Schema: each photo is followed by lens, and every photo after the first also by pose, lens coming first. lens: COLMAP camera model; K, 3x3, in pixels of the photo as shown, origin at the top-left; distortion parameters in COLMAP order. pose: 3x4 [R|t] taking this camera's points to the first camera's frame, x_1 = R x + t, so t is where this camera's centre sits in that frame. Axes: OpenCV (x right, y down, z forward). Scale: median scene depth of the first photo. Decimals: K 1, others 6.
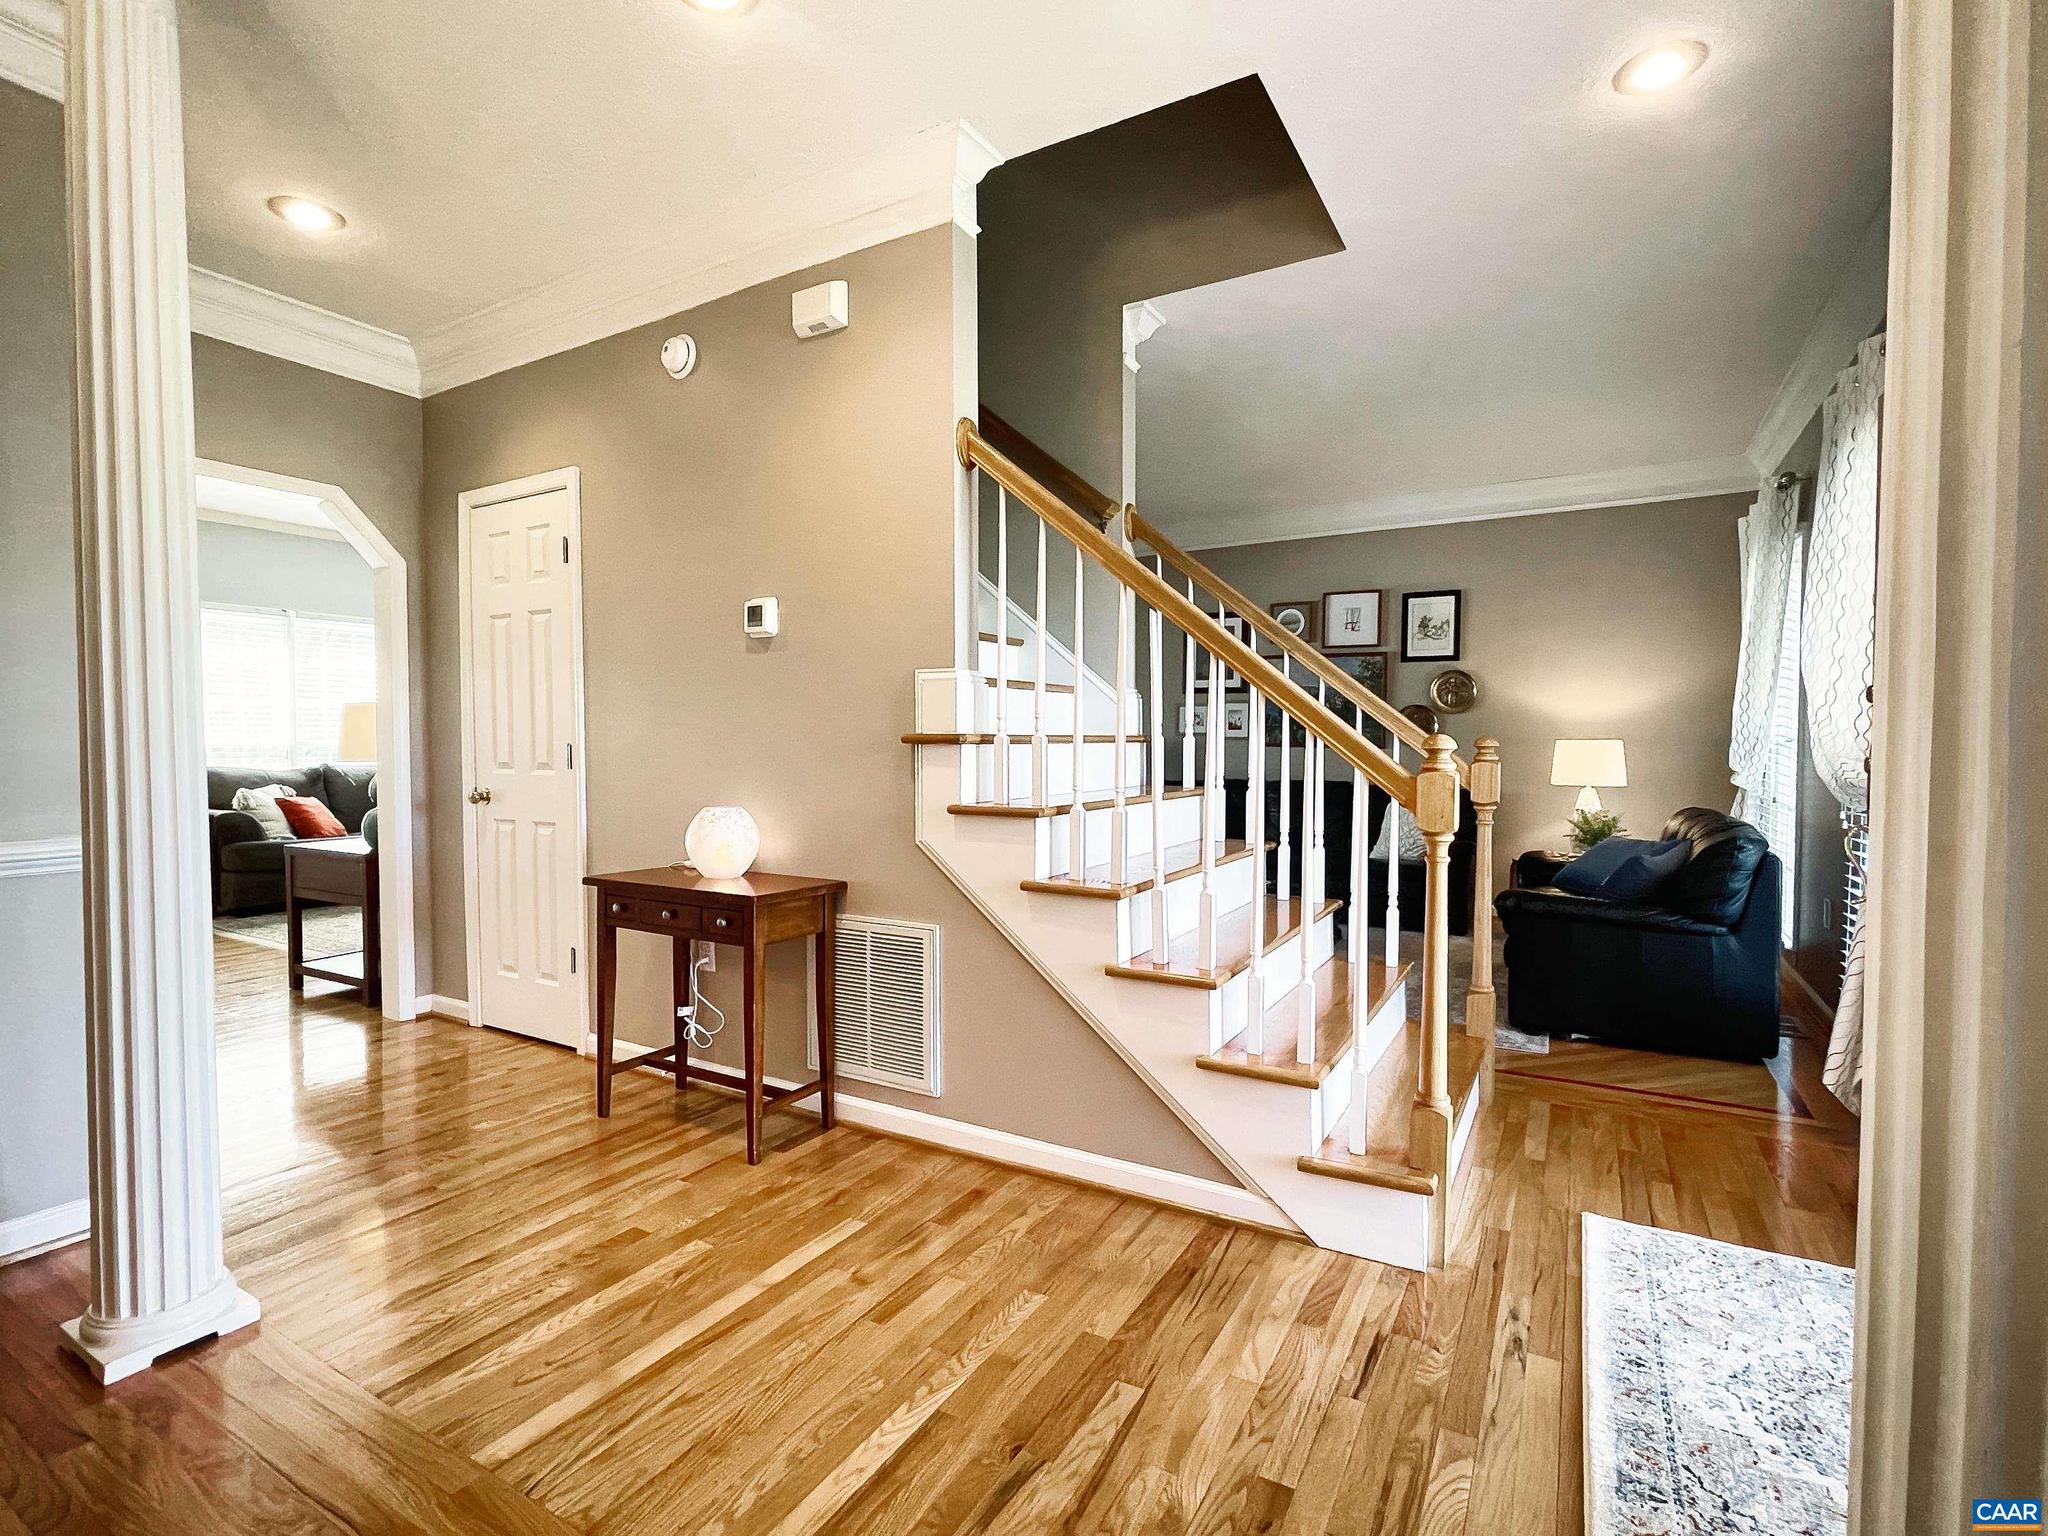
lens RADIAL K [[963.9, 0, 1025.1], [0, 963.9, 769.7], [0, 0, 1]] dist [-0.004017, 0.001613]
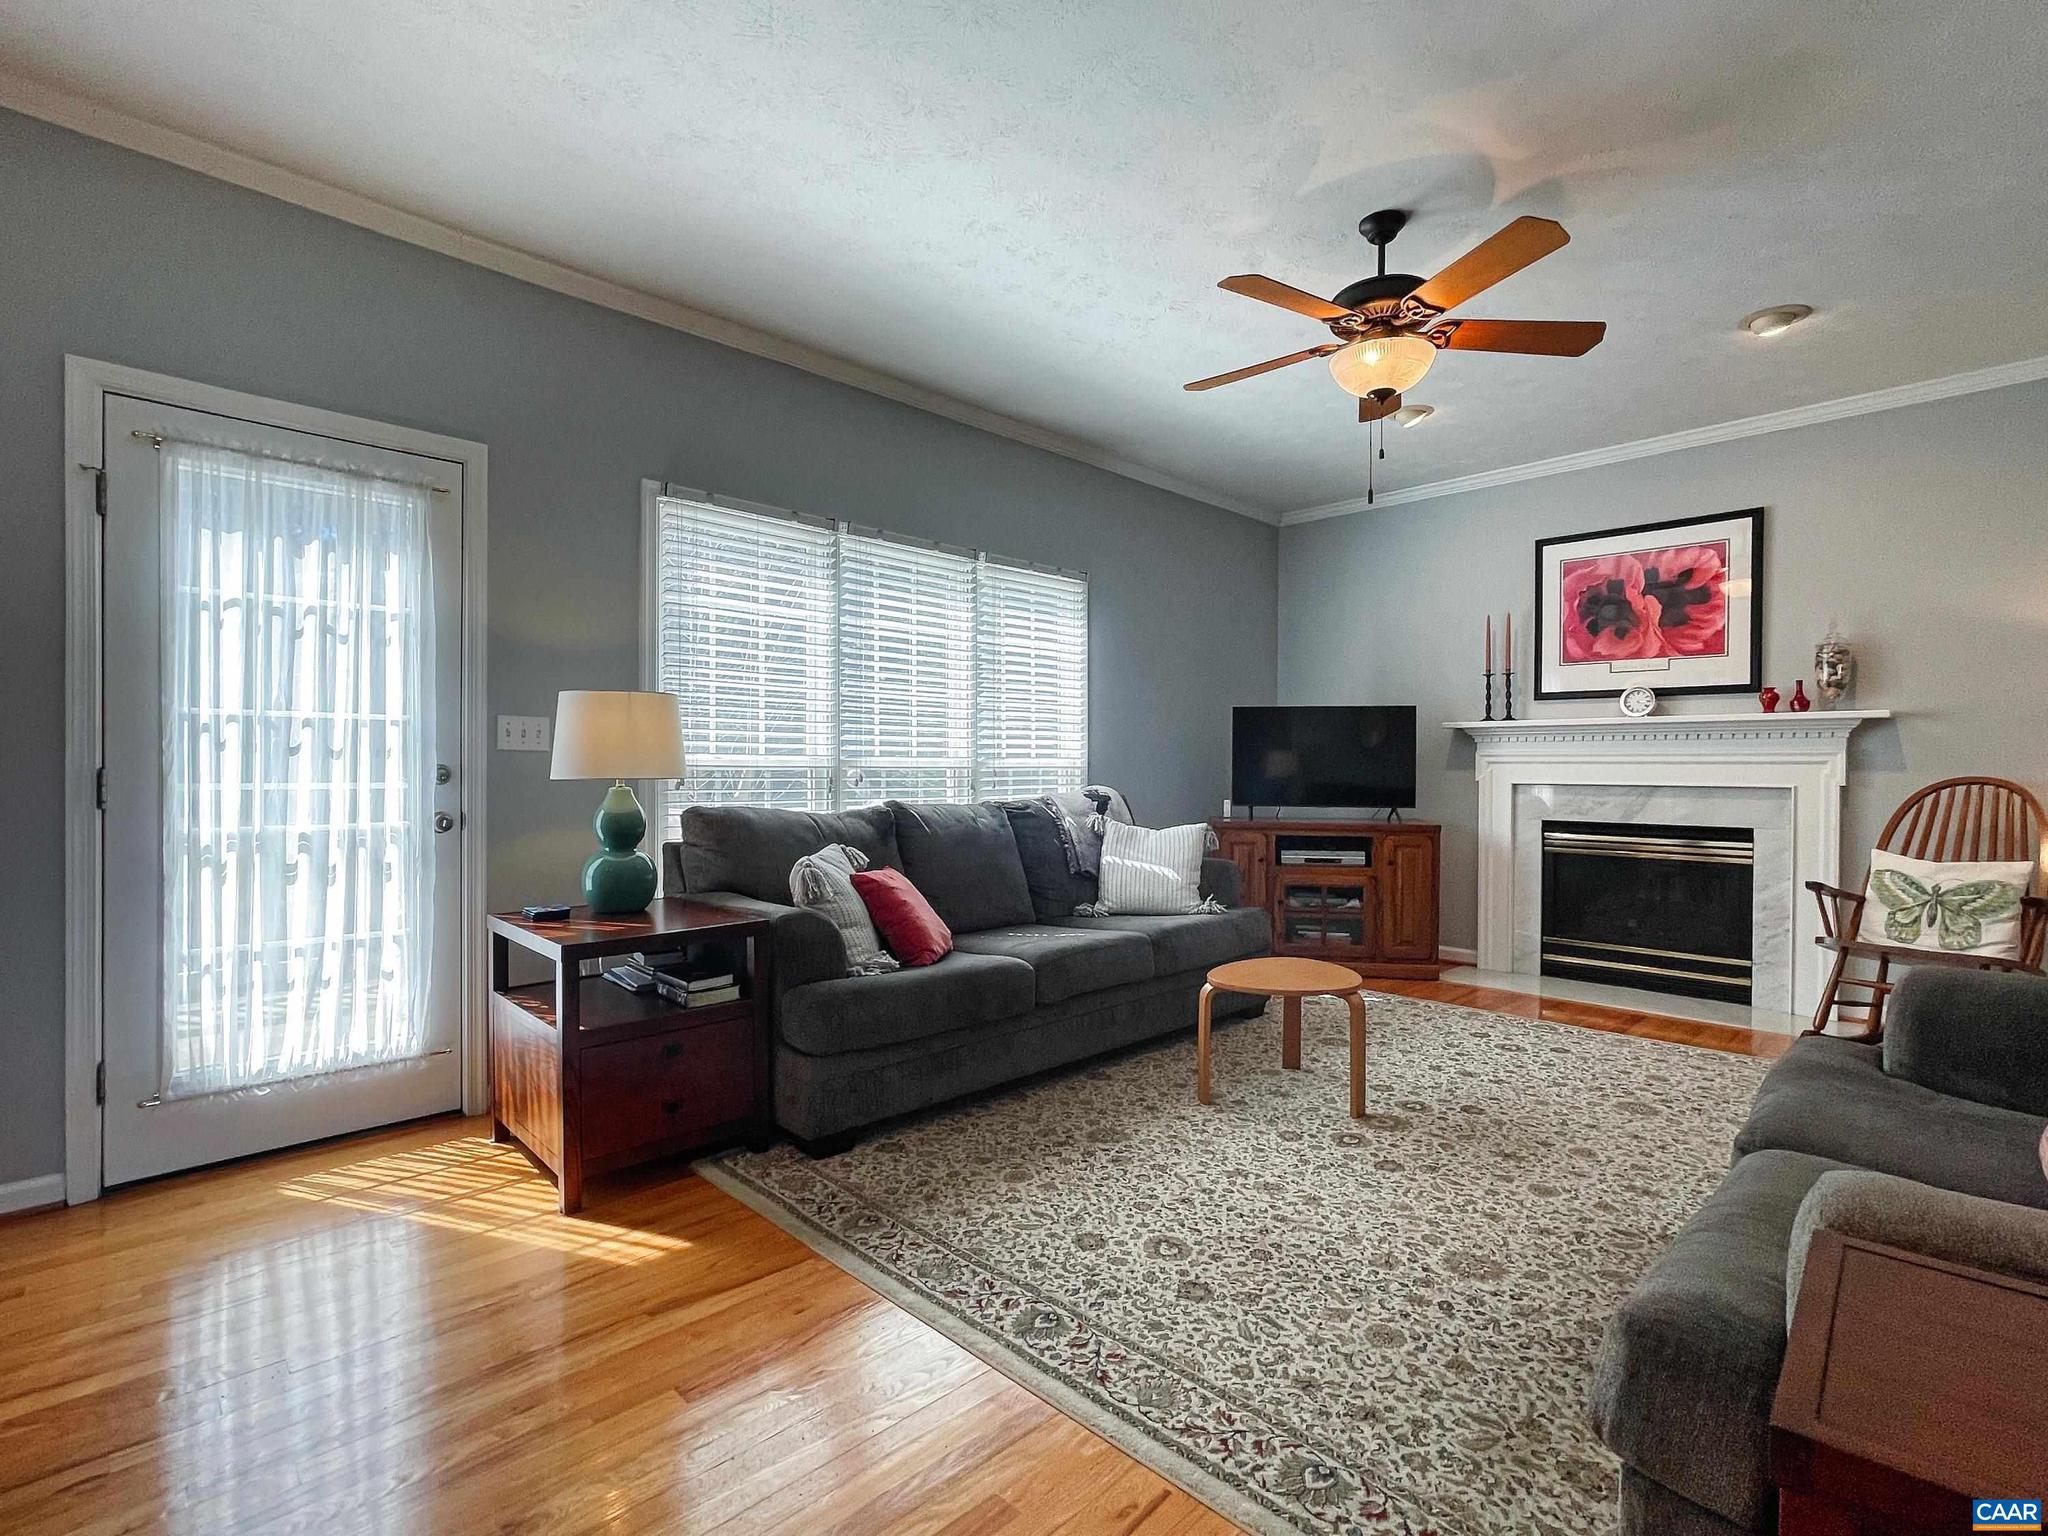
lens RADIAL K [[963.9, 0, 1035.2], [0, 963.9, 772.6], [0, 0, 1]] dist [-0.004017, 0.001613]
pose [[0.965846, 0.014620, -0.258703, -0.597775], [-0.021641, 0.999470, -0.024313, -0.011953], [0.258211, 0.029082, 0.965651, 0.589328]]
